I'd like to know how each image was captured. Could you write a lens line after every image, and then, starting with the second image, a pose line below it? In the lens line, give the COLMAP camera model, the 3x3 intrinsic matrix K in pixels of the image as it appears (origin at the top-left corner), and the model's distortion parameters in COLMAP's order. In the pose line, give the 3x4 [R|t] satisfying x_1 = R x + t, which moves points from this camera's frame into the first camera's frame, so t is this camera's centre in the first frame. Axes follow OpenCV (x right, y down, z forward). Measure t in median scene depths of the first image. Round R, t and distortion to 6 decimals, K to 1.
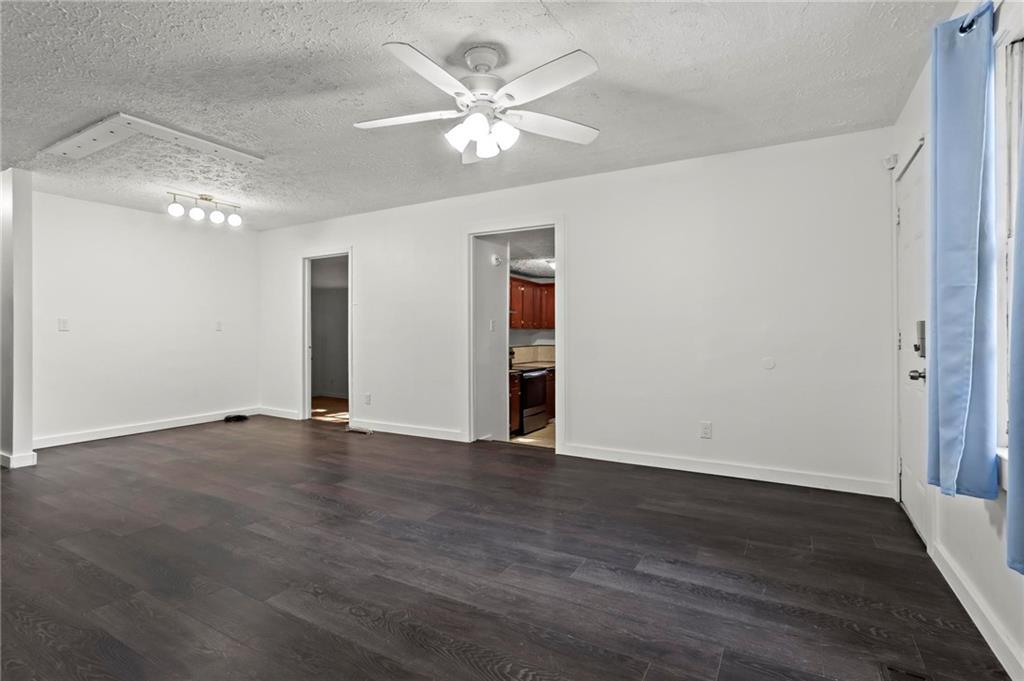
lens RADIAL K [[498.2, 0, 498.8], [0, 498.2, 331.1], [0, 0, 1]] dist [-0.056824, 0.030227]
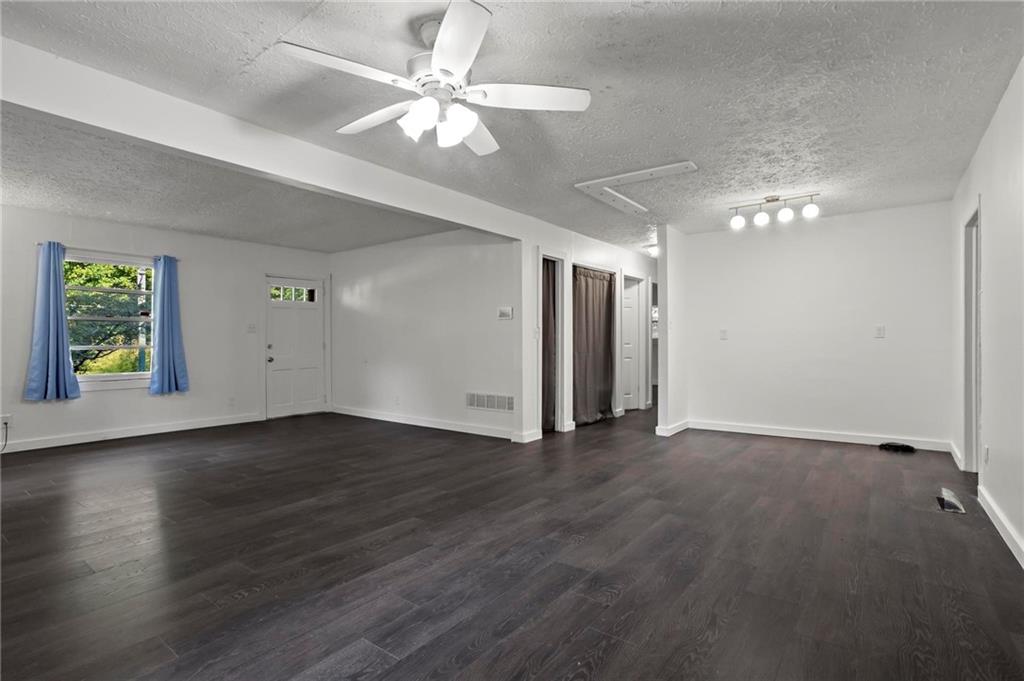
lens RADIAL K [[501.1, 0, 509.2], [0, 501.1, 341.9], [0, 0, 1]] dist [-0.053230, 0.031312]
pose [[-0.115537, 0.001982, -0.993301, 0.444179], [0.006582, 0.999978, 0.001230, 0.001913], [0.993281, -0.006395, -0.115548, 0.638272]]
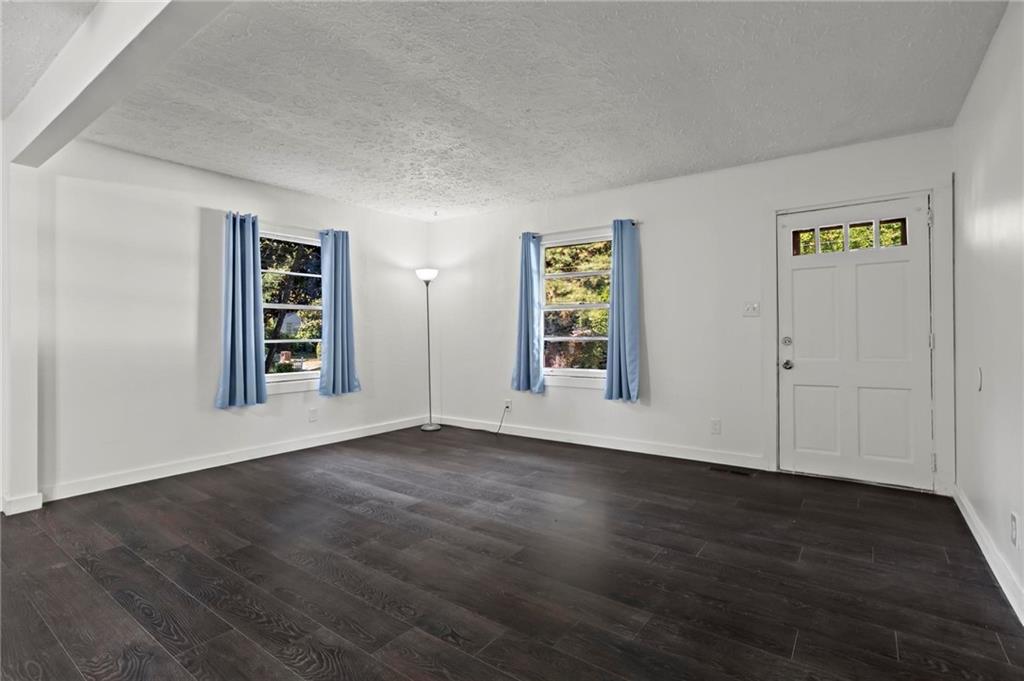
lens RADIAL K [[501.1, 0, 509.2], [0, 501.1, 341.9], [0, 0, 1]] dist [-0.053230, 0.031312]
pose [[-0.995100, 0.003039, 0.098823, -0.578239], [0.004583, 0.999871, 0.015399, -0.000459], [-0.098763, 0.015777, -0.994986, 0.609186]]
